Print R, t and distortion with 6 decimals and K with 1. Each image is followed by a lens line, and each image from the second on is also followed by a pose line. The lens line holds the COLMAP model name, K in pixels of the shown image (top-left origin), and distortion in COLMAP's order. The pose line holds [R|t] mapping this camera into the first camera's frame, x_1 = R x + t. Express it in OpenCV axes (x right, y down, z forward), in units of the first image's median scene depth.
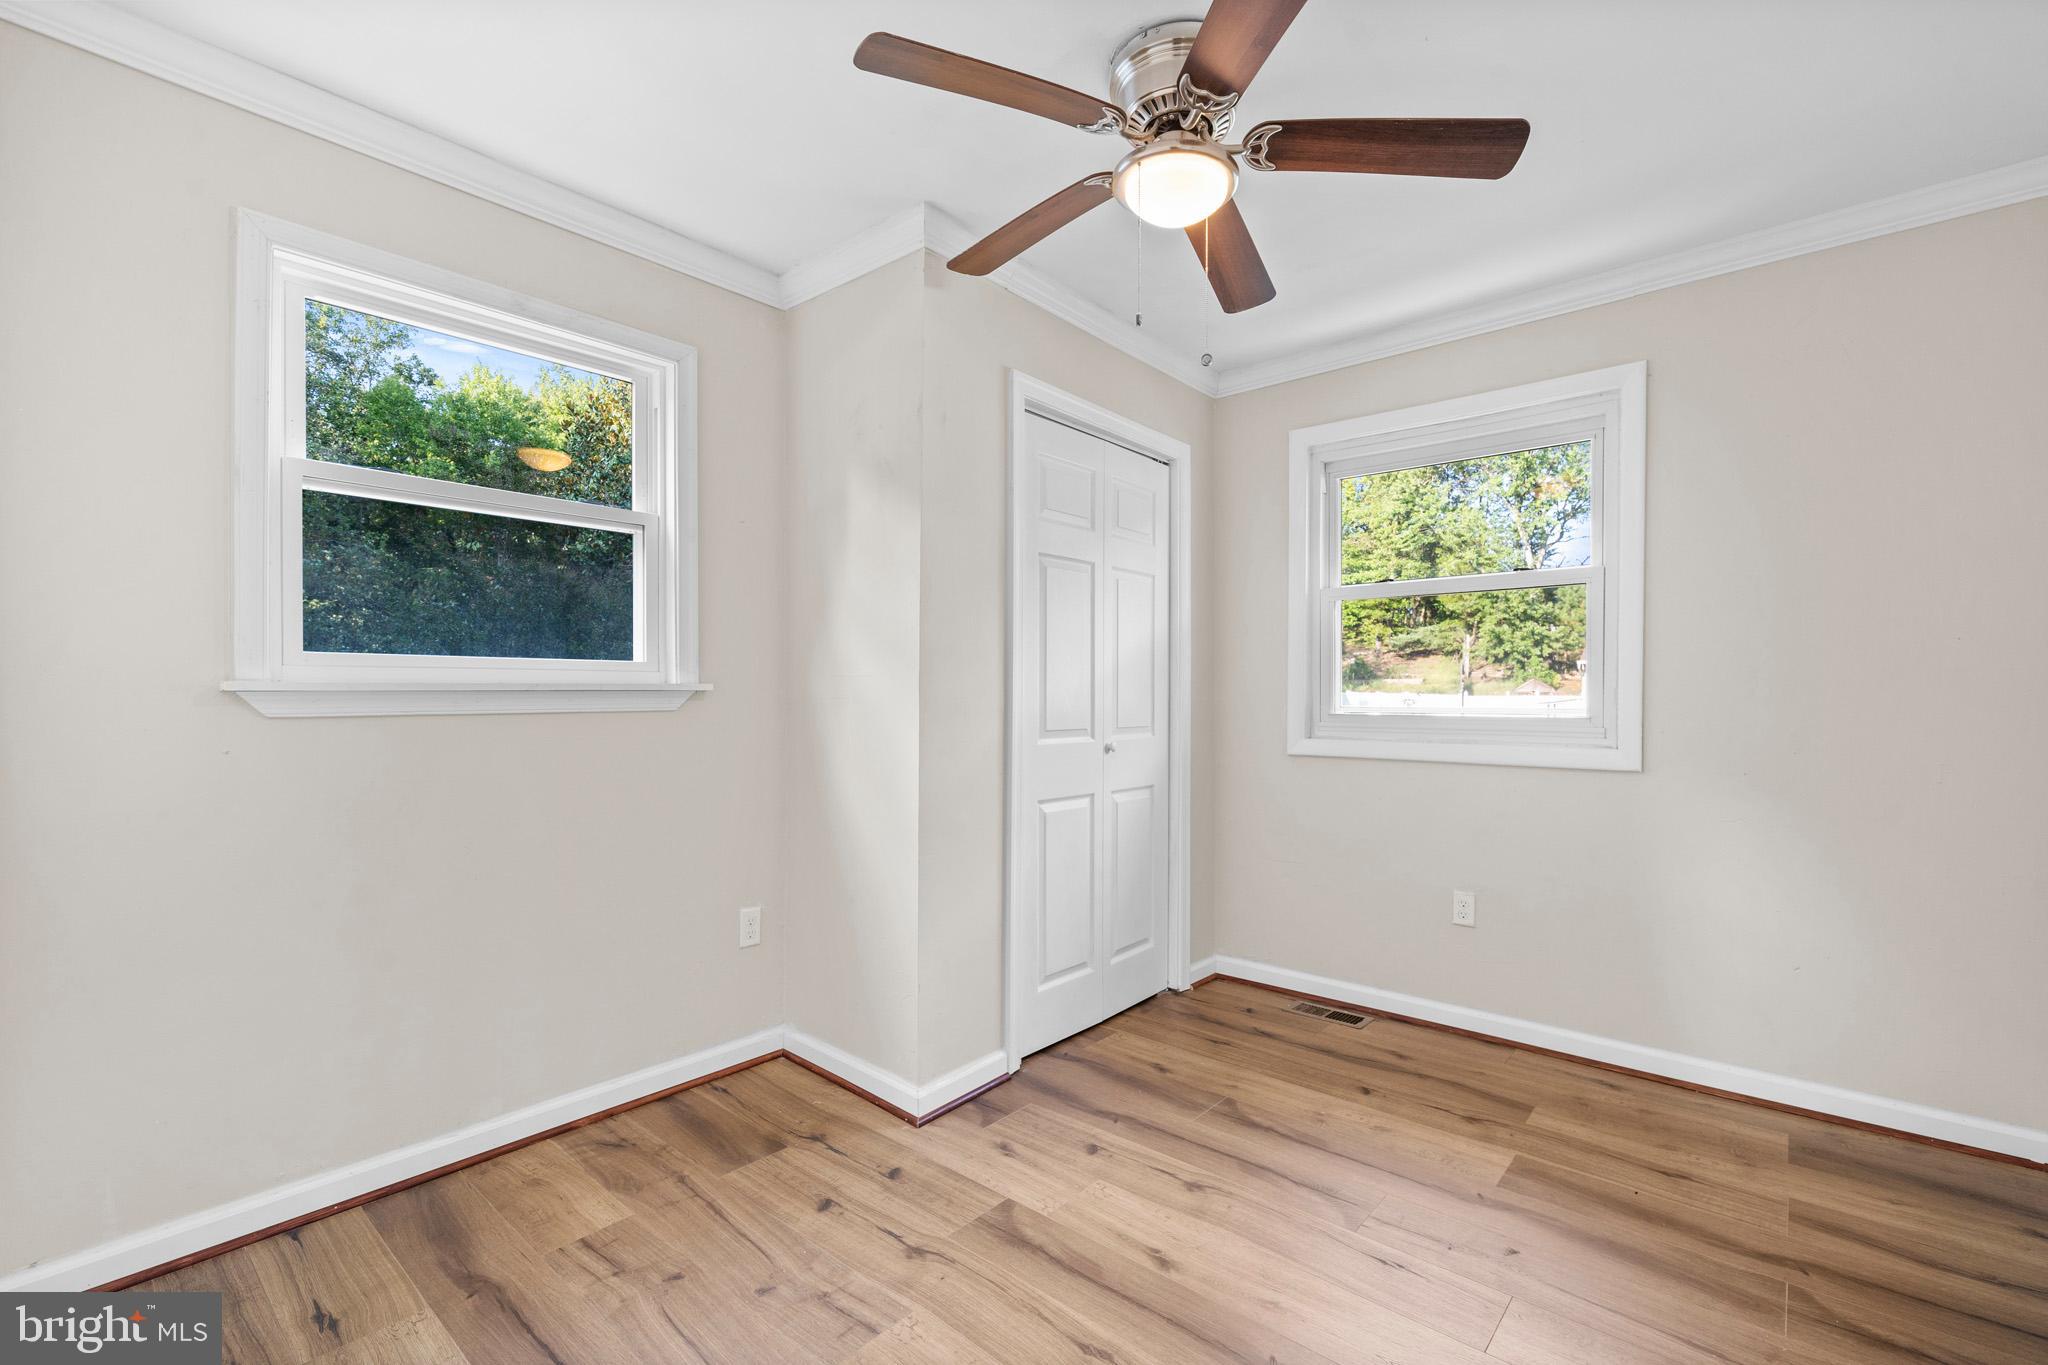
lens RADIAL K [[905.4, 0, 1023.2], [0, 905.4, 698.8], [0, 0, 1]] dist [0.002129, 0.000165]
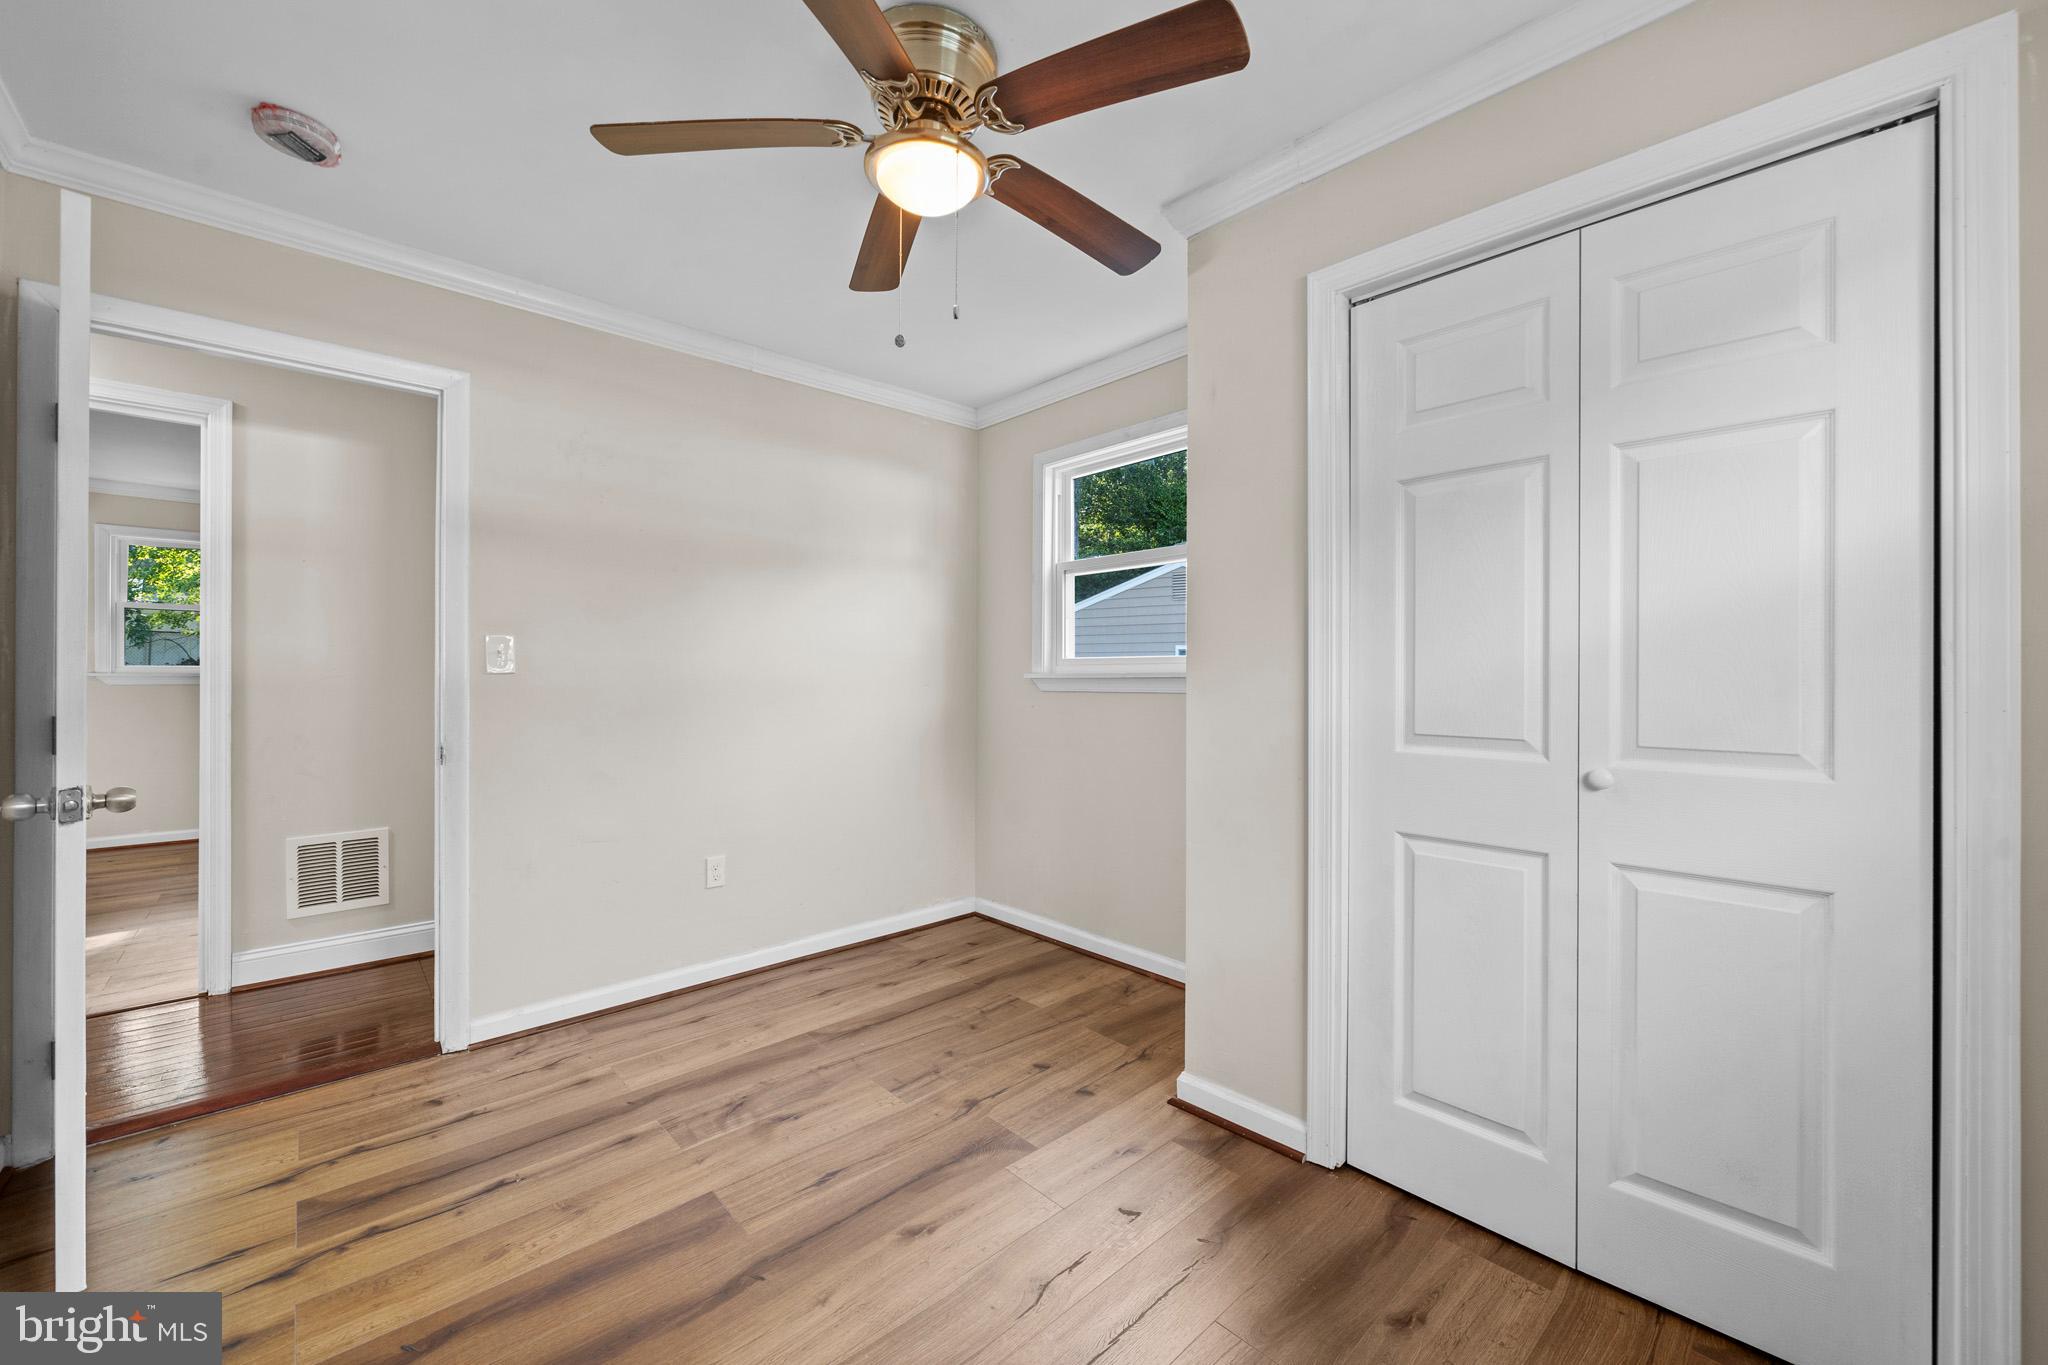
lens RADIAL K [[775.8, 0, 1026.1], [0, 775.8, 676.1], [0, 0, 1]] dist [-0.010015, -0.000060]
pose [[-0.098114, -0.006606, -0.995153, 0.831764], [-0.013324, 0.999897, -0.005324, -0.002565], [0.995086, 0.012737, -0.098192, 0.989921]]
